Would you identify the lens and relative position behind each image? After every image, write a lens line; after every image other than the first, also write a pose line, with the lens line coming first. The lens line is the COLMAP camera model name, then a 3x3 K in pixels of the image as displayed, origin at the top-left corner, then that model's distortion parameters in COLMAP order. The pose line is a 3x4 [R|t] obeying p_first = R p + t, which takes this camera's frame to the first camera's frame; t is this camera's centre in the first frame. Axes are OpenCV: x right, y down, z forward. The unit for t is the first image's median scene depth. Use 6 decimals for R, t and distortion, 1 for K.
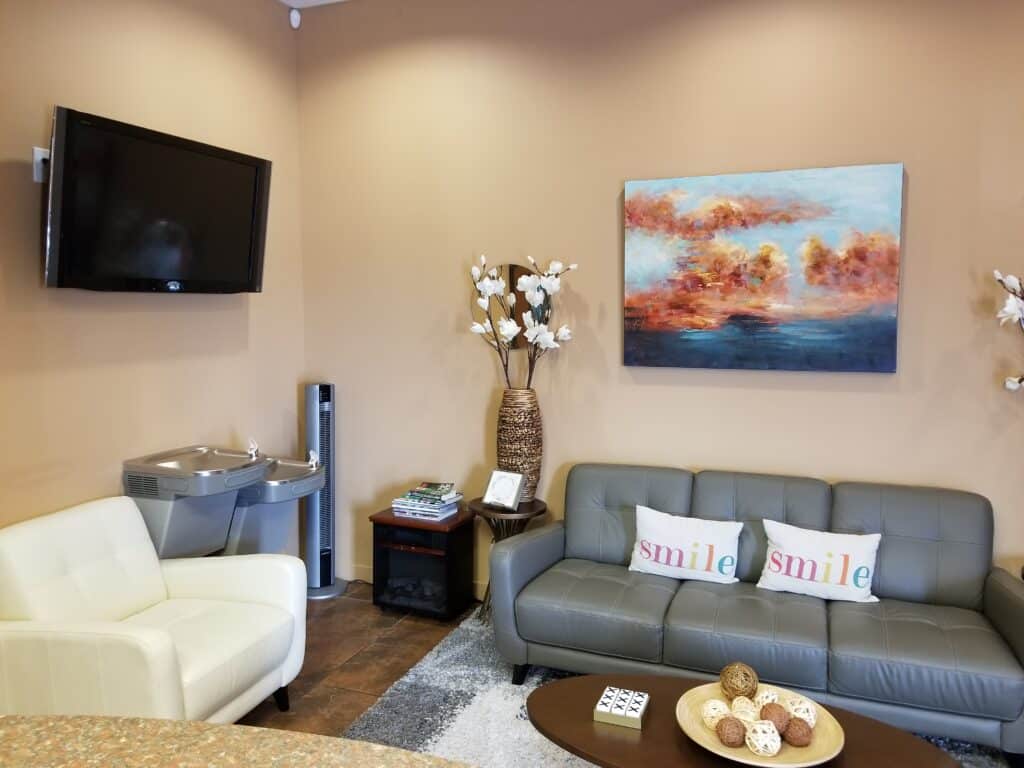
lens RADIAL K [[808.6, 0, 510.0], [0, 808.6, 351.9], [0, 0, 1]] dist [0.038050, -0.051376]
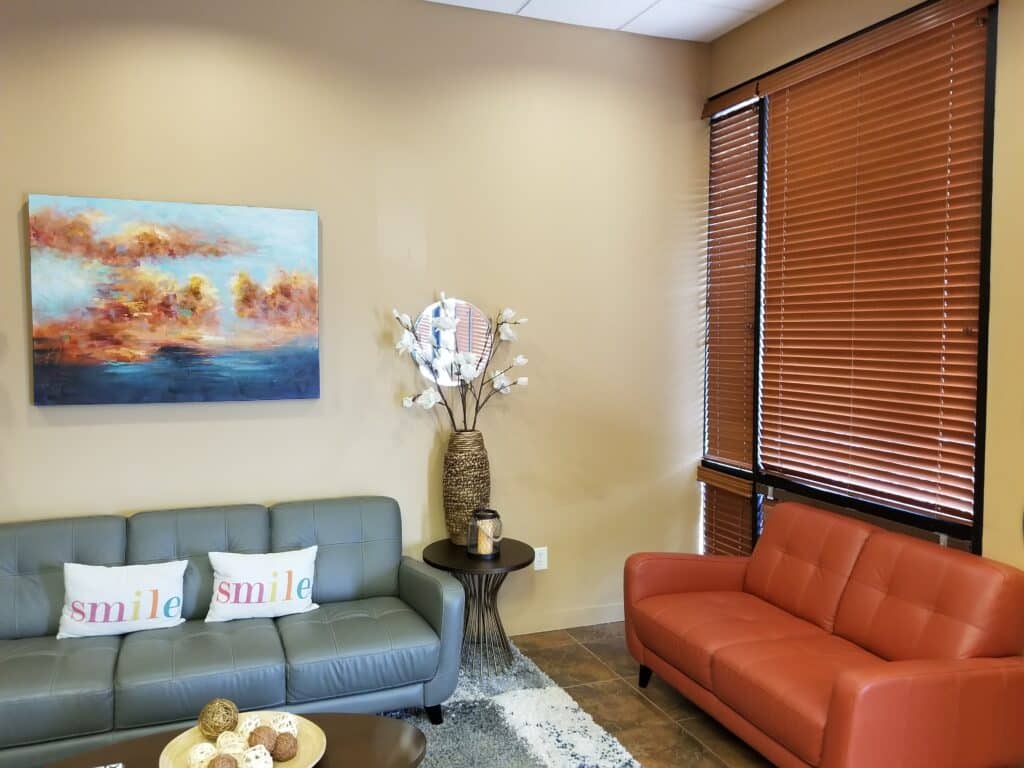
lens RADIAL K [[808.6, 0, 510.0], [0, 808.6, 351.9], [0, 0, 1]] dist [0.038050, -0.051376]
pose [[0.718623, -0.007004, 0.695364, -0.108857], [0.031882, 0.999230, -0.022884, -0.004267], [-0.694668, 0.038615, 0.718293, 0.019051]]
